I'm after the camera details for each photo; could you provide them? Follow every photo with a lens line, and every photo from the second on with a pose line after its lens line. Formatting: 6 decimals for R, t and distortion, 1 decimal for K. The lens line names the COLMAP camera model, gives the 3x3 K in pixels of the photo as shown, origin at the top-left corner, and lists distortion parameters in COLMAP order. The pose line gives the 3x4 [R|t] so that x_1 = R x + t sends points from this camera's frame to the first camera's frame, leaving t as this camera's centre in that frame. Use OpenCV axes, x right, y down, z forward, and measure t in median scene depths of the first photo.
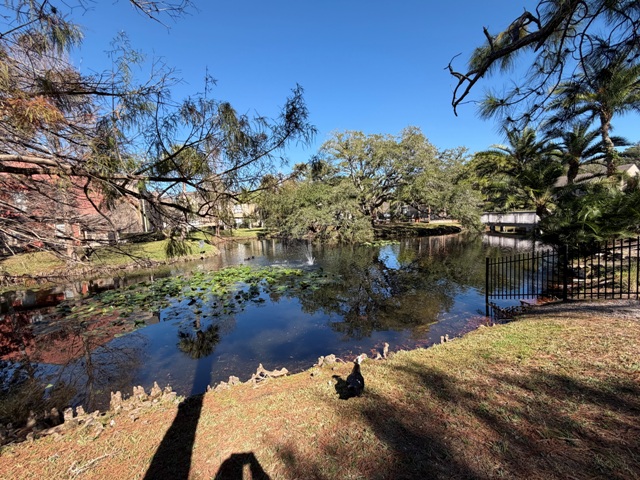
lens RADIAL K [[259.8, 0, 320.0], [0, 259.8, 240.0], [0, 0, 1]] dist [-0.011147, -0.000193]
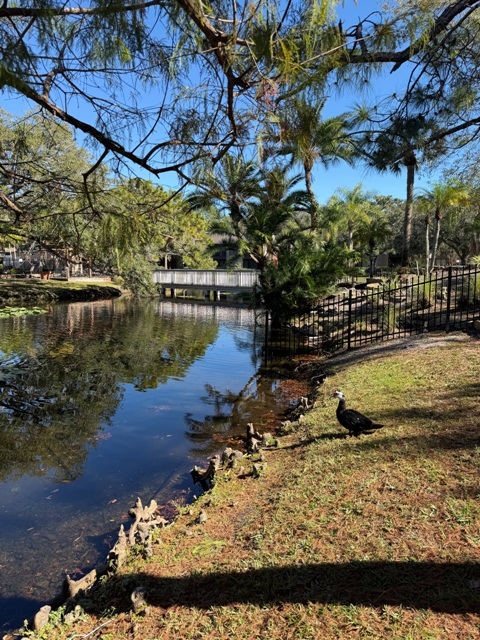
lens RADIAL K [[449.5, 0, 240.0], [0, 449.5, 320.0], [0, 0, 1]] dist [0.001818, -0.002572]
pose [[0.661039, -0.026274, 0.749891, -0.118097], [0.022358, 0.999633, 0.015315, 0.020106], [-0.750018, 0.006643, 0.661384, 0.044076]]
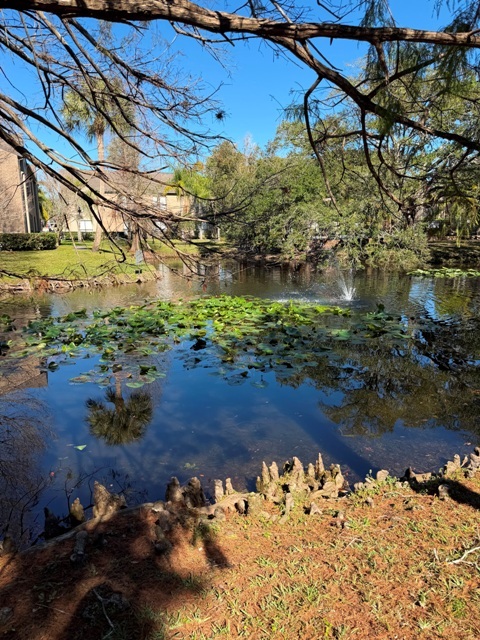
lens RADIAL K [[449.5, 0, 240.0], [0, 449.5, 320.0], [0, 0, 1]] dist [0.001818, -0.002572]
pose [[0.996034, 0.059089, -0.066516, -0.114326], [-0.051165, 0.992034, 0.115113, 0.020454], [0.072788, -0.111253, 0.991123, -0.001589]]
